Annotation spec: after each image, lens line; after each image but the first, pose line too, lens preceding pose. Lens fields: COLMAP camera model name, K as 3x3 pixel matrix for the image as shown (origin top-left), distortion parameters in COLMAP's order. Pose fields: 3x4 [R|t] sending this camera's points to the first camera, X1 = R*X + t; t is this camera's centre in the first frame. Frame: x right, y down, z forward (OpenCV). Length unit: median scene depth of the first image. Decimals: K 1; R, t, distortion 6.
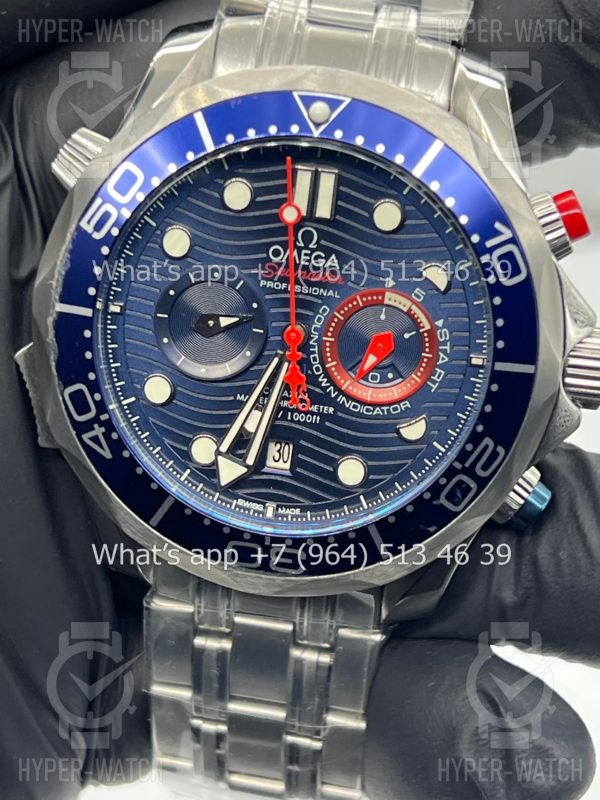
lens RADIAL K [[1772.0, 0, 300.0], [0, 1772.0, 400.0], [0, 0, 1]] dist [0.218957, -0.062605]
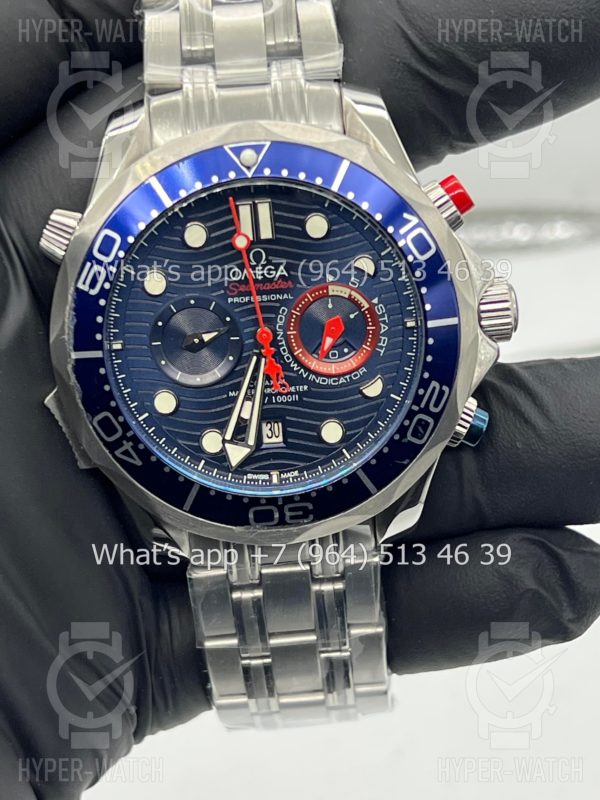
lens RADIAL K [[1772.0, 0, 300.0], [0, 1772.0, 400.0], [0, 0, 1]] dist [0.218957, -0.062605]
pose [[0.971796, -0.222159, 0.079110, -0.087363], [0.221208, 0.975007, 0.020700, -0.012612], [-0.081732, -0.002617, 0.996651, -0.243186]]
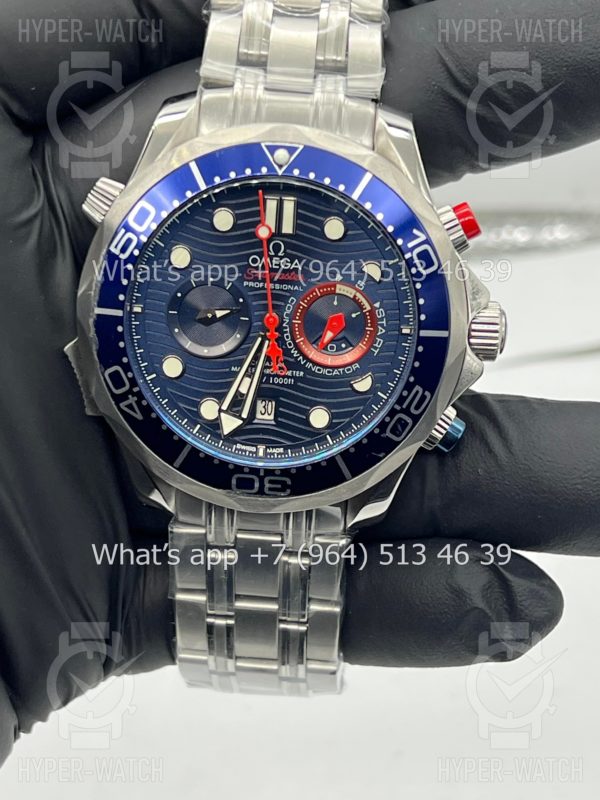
lens RADIAL K [[1772.0, 0, 300.0], [0, 1772.0, 400.0], [0, 0, 1]] dist [0.218957, -0.062605]
pose [[0.995995, -0.066057, 0.060256, -0.067417], [0.065928, 0.997816, 0.004126, 0.020251], [-0.060397, -0.000137, 0.998174, -0.359092]]
